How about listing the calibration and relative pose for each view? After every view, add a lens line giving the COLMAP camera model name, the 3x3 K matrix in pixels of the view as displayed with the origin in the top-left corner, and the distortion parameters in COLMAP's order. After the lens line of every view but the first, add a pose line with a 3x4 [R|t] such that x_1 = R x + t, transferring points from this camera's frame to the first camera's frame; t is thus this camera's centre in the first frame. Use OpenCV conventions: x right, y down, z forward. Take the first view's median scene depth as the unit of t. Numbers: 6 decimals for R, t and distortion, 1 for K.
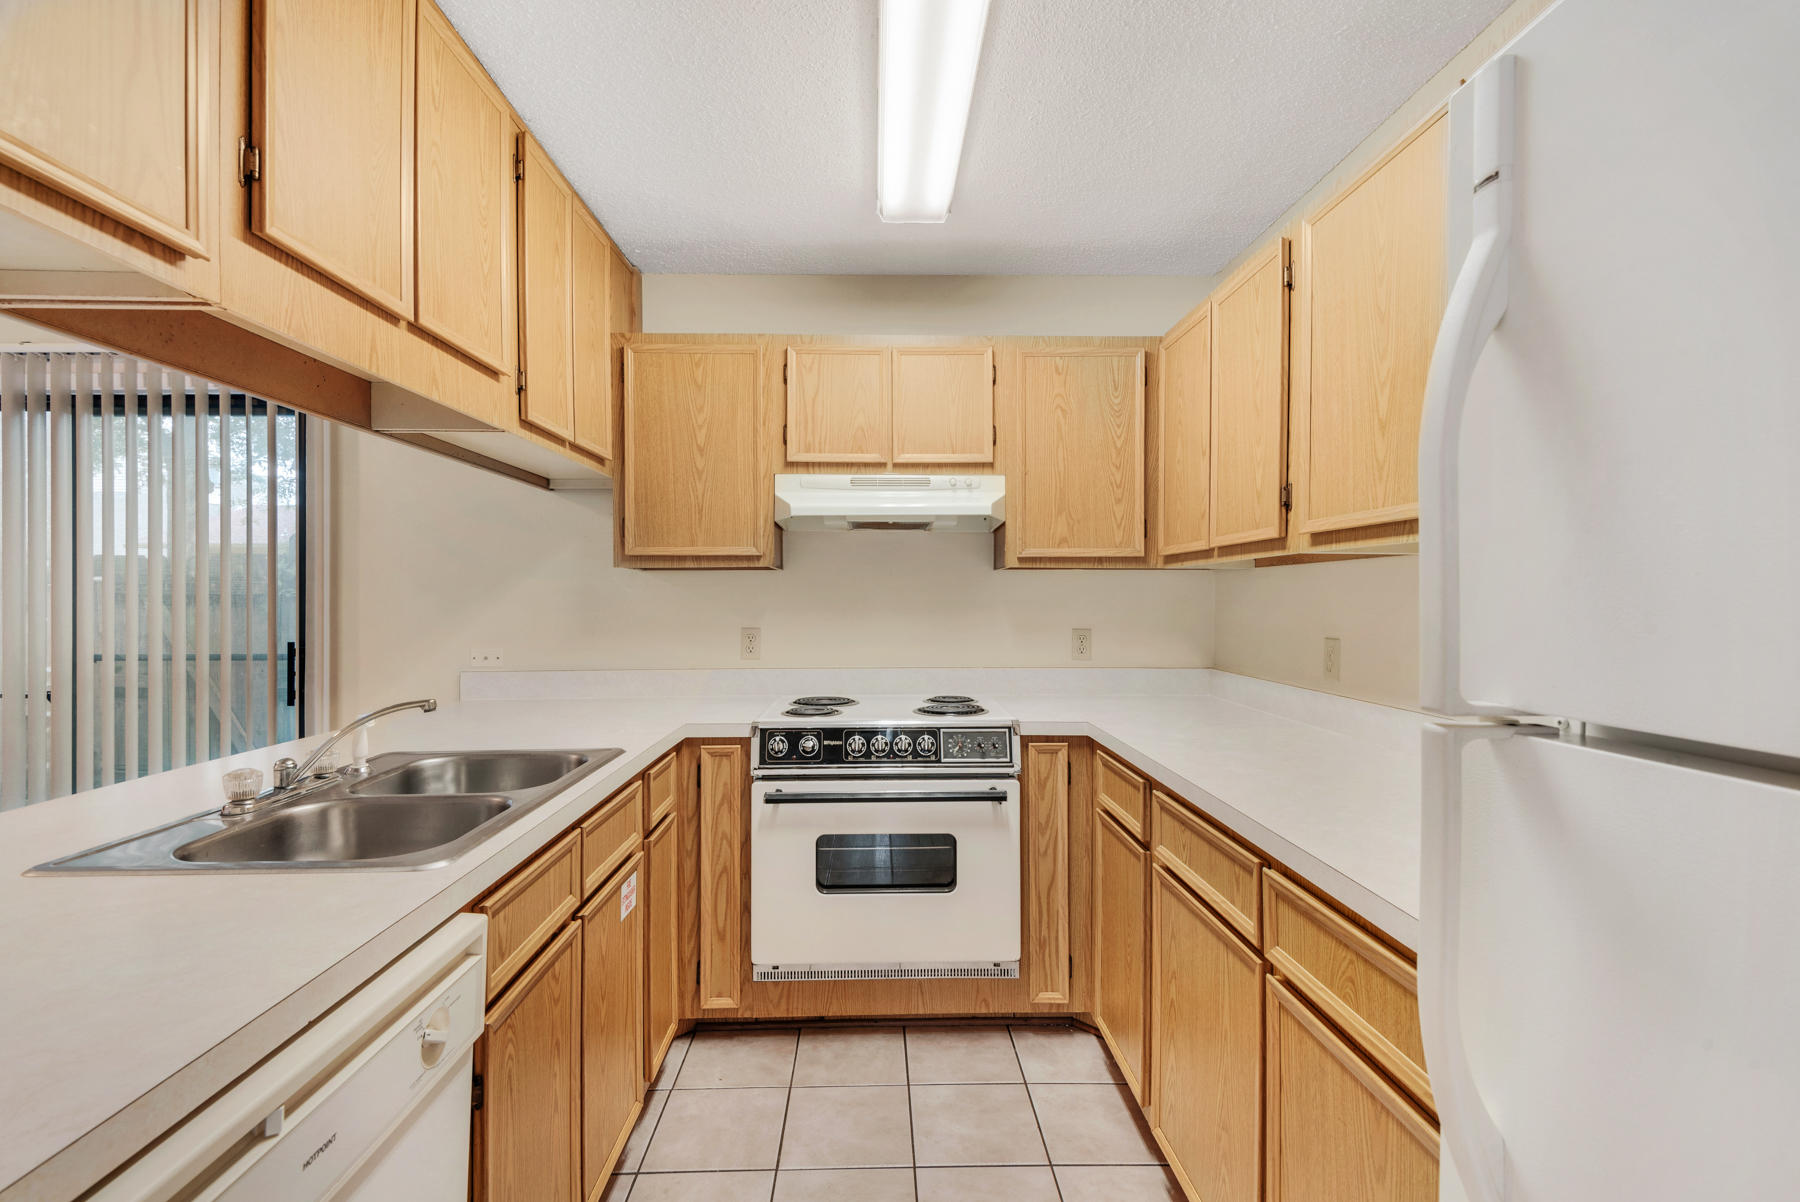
lens RADIAL K [[827.3, 0, 883.6], [0, 827.3, 599.1], [0, 0, 1]] dist [0.033805, -0.023241]
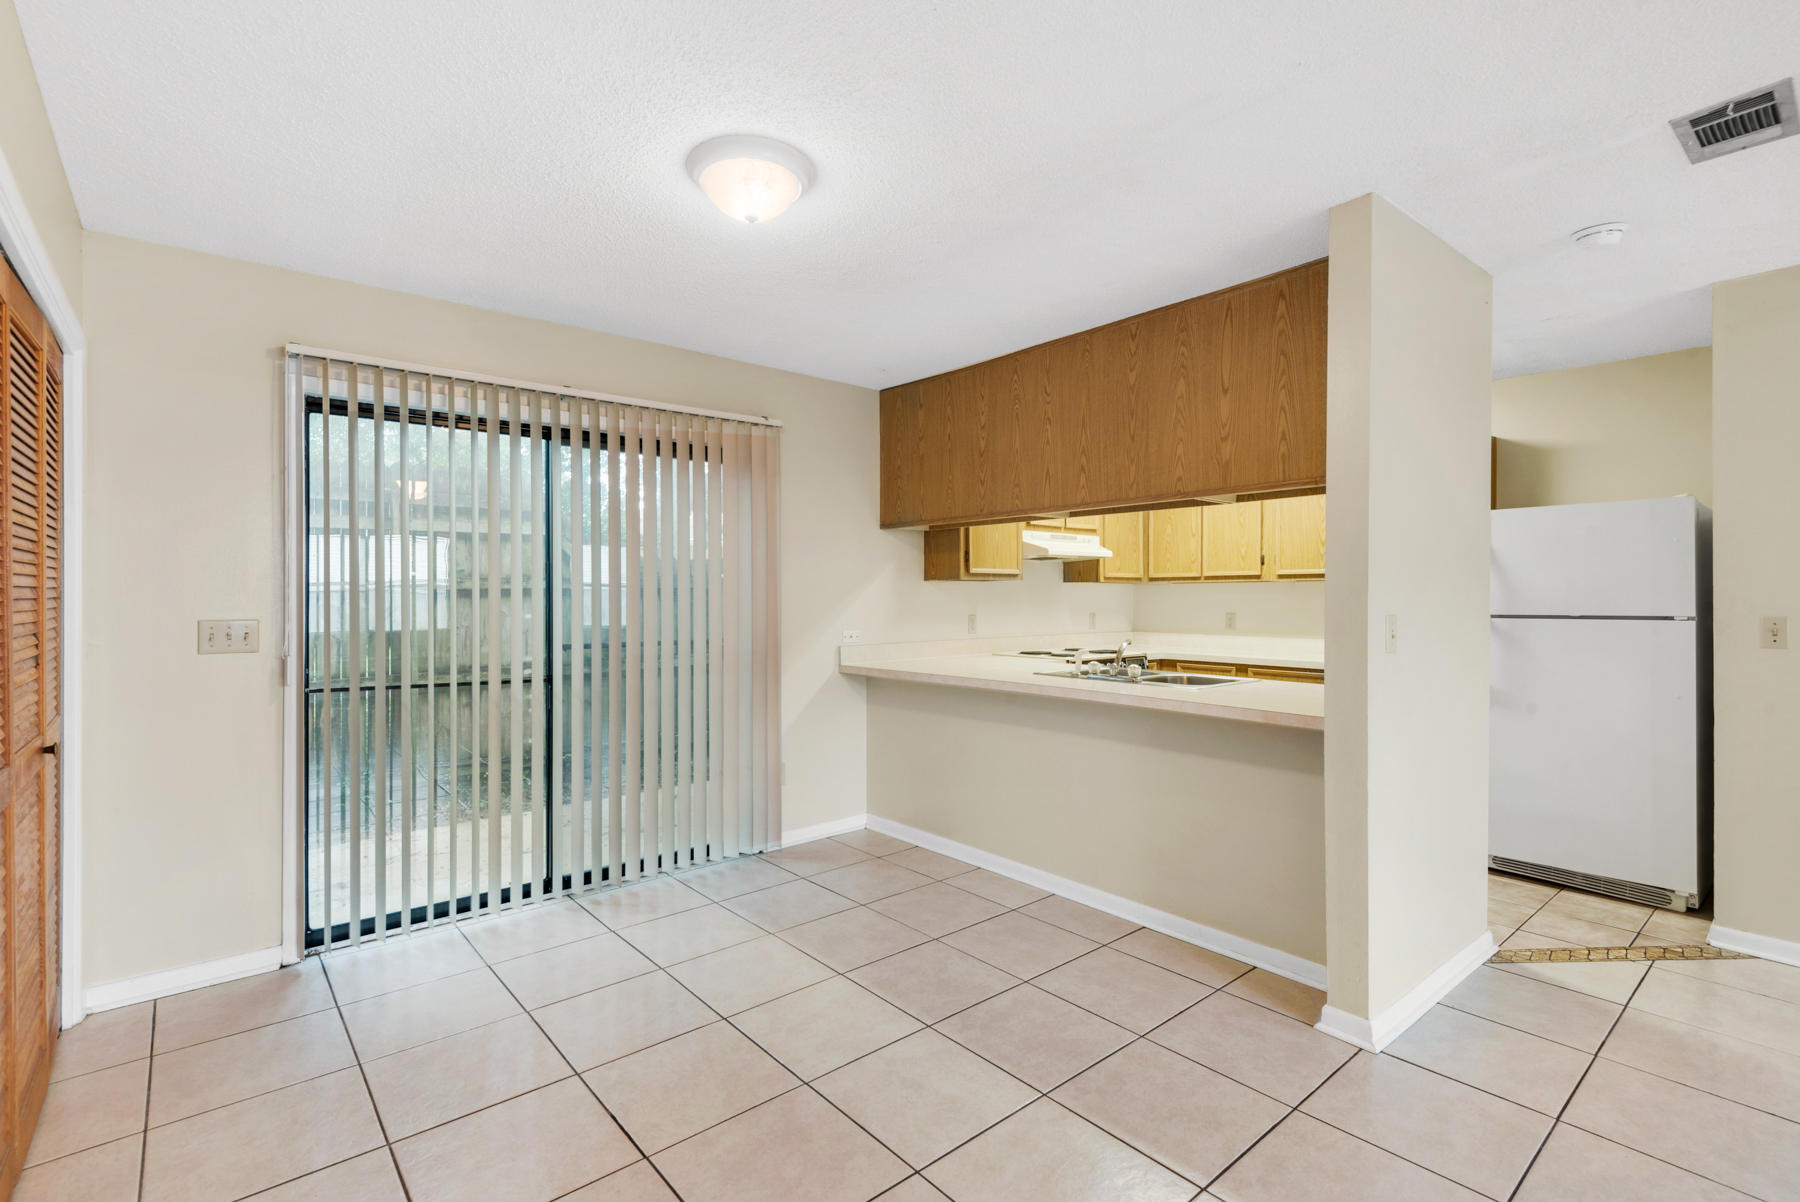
lens RADIAL K [[840.7, 0, 900.0], [0, 840.7, 601.0], [0, 0, 1]] dist [0.020457, -0.000305]
pose [[0.777193, -0.002700, 0.629257, -1.742743], [0.001606, 0.999996, 0.002307, 0.002015], [-0.629261, -0.000782, 0.777194, -0.318258]]
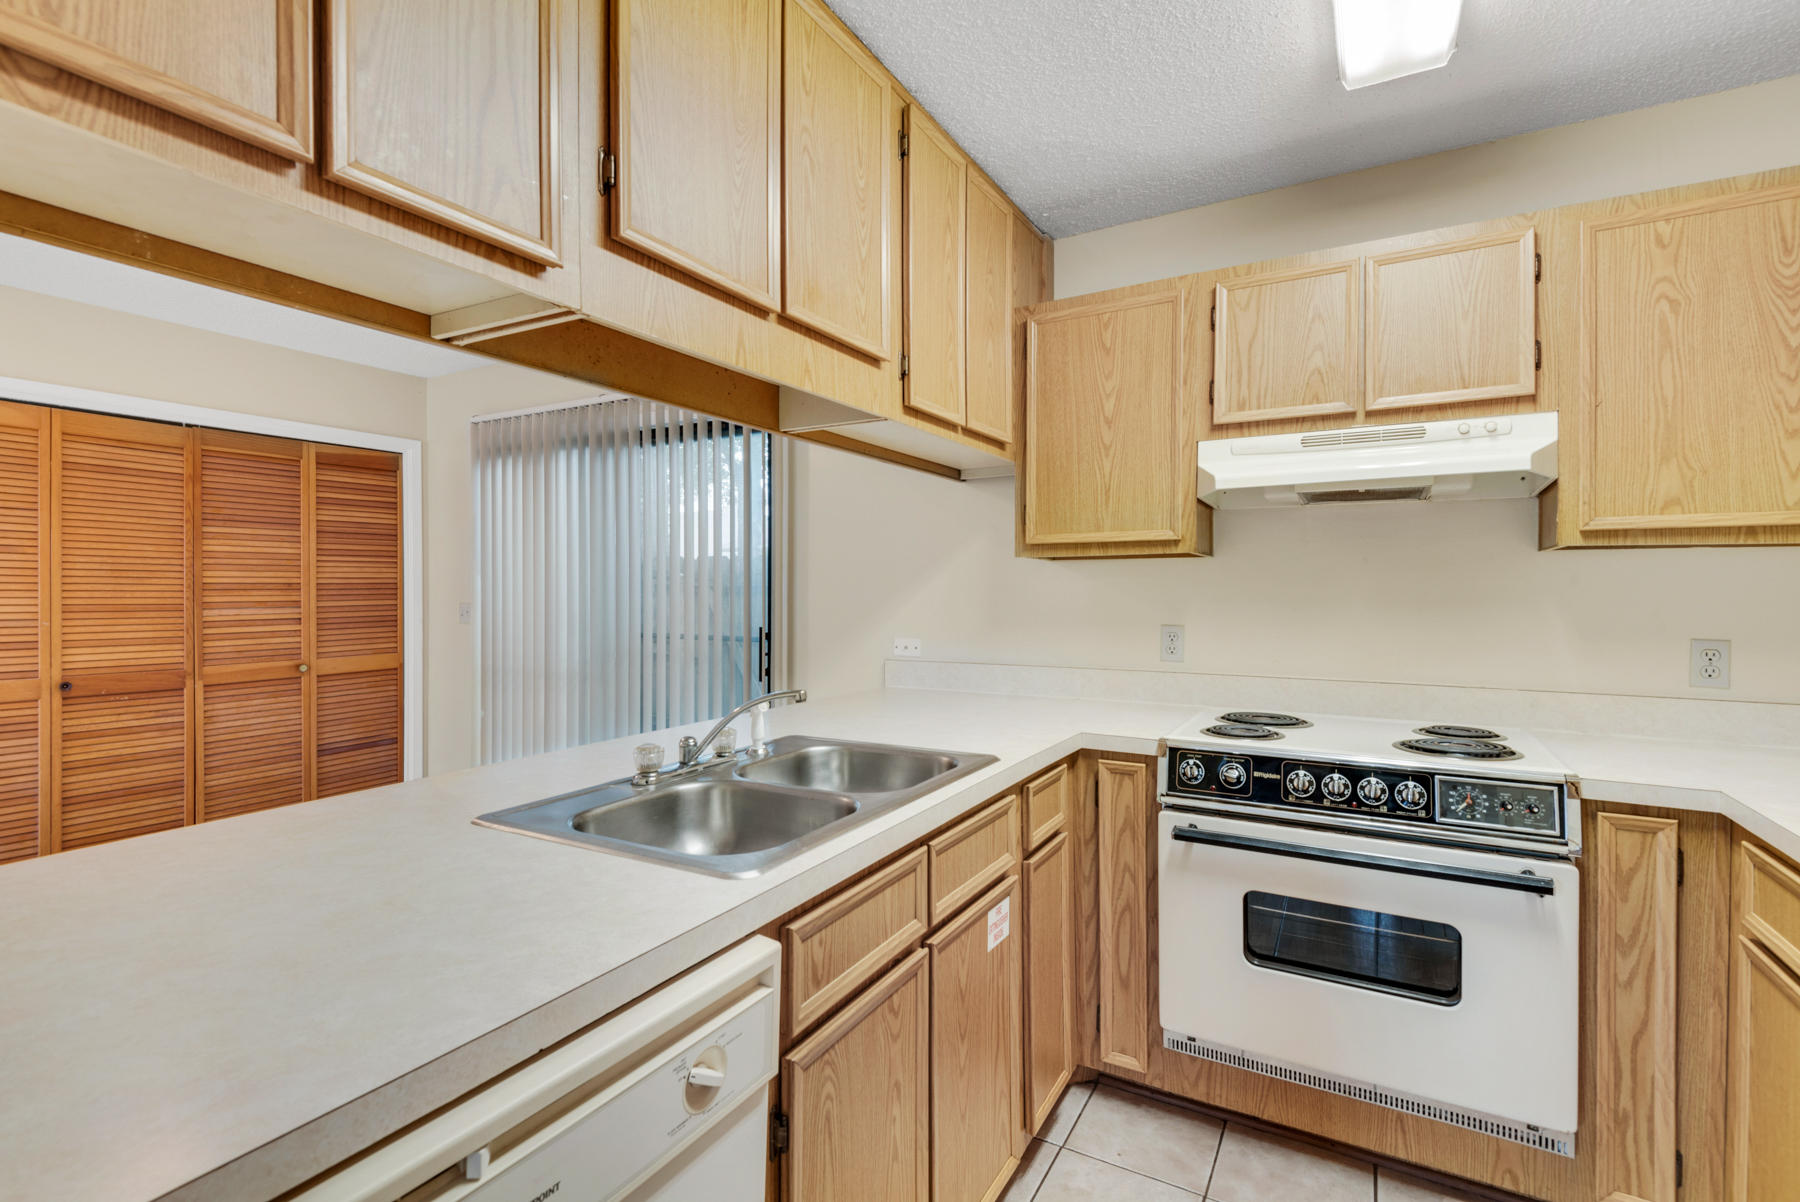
lens RADIAL K [[825.5, 0, 870.8], [0, 825.5, 594.5], [0, 0, 1]] dist [0.034872, -0.021992]
pose [[0.850628, 0.005668, -0.525738, 0.033009], [-0.003579, 0.999981, 0.004992, -0.000109], [0.525756, -0.002364, 0.850632, 0.134851]]
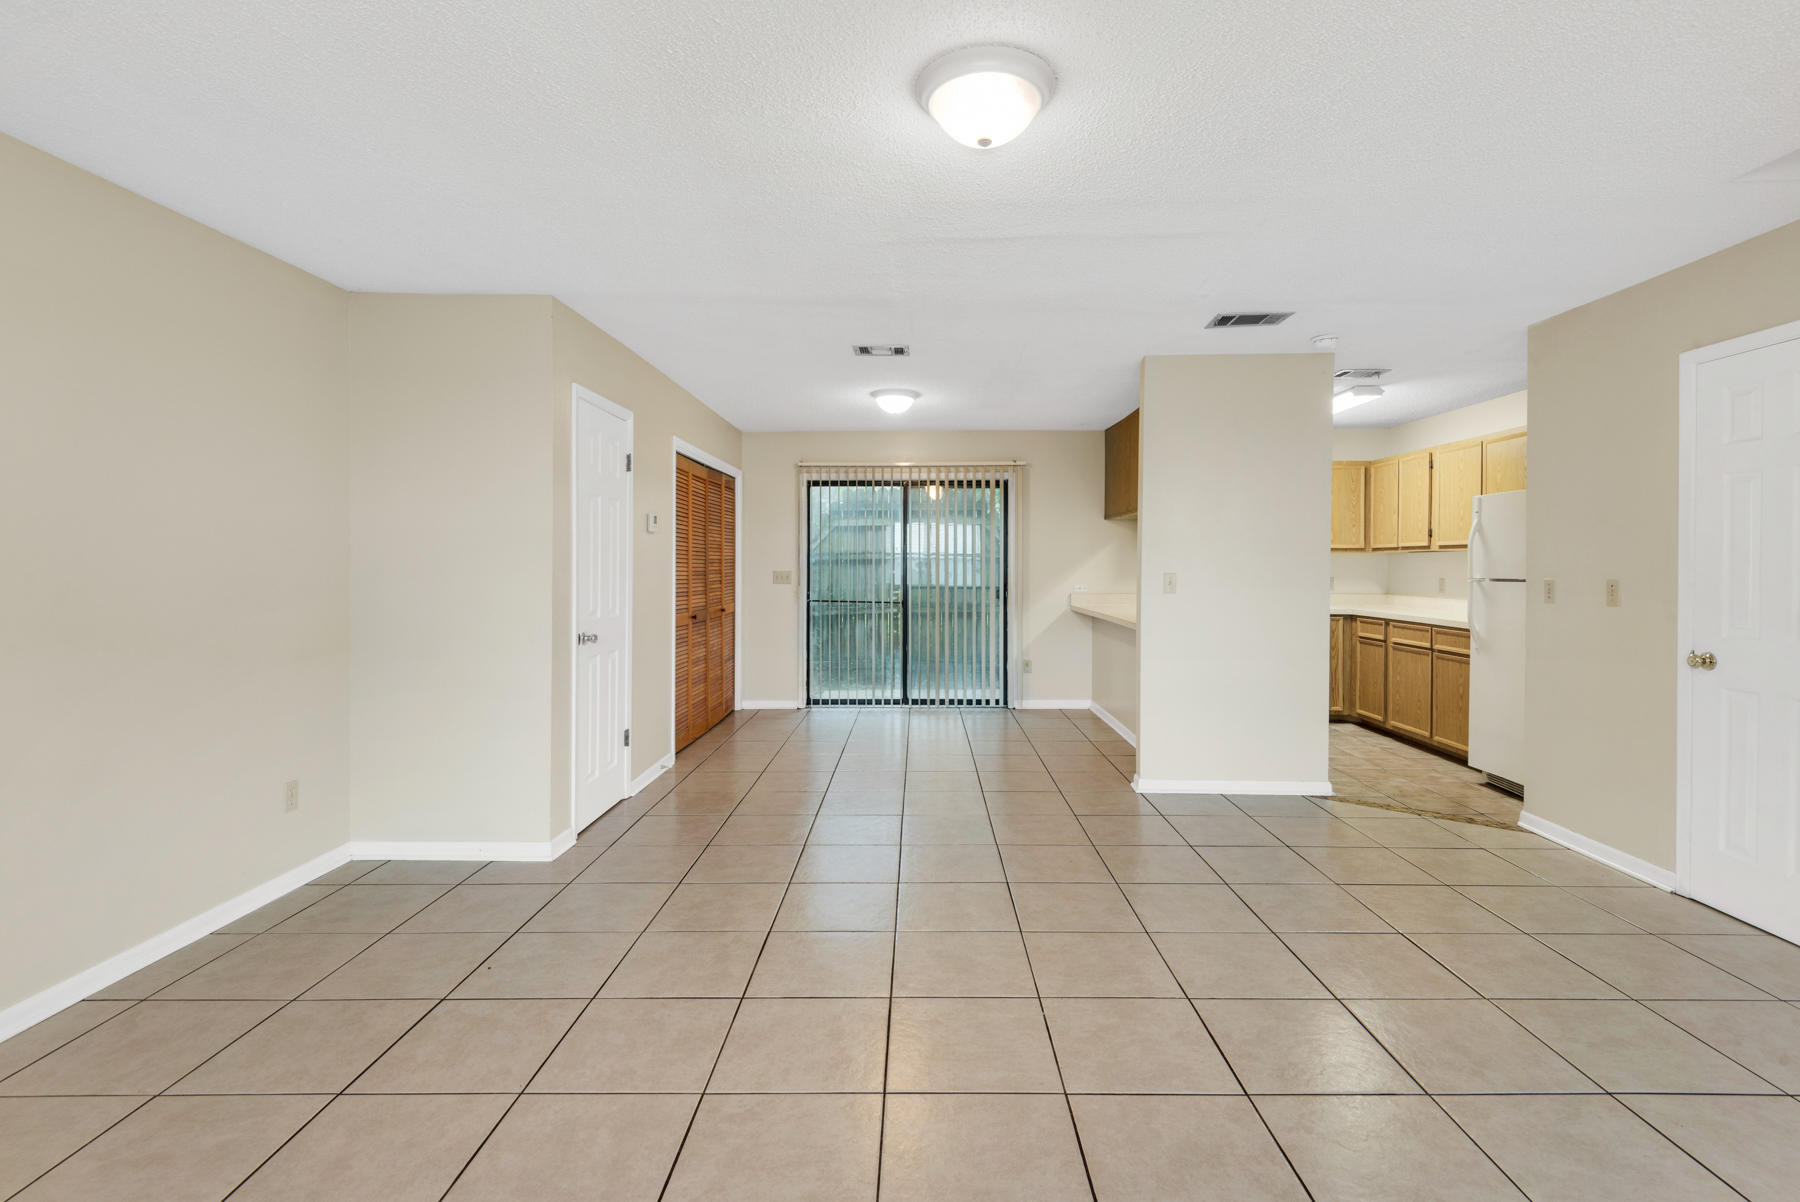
lens RADIAL K [[829.0, 0, 904.3], [0, 829.0, 567.9], [0, 0, 1]] dist [0.001459, 0.000072]
pose [[0.998988, 0.001747, -0.044934, -1.123226], [-0.001676, 0.999997, 0.001619, 0.008158], [0.044937, -0.001542, 0.998989, -1.835042]]
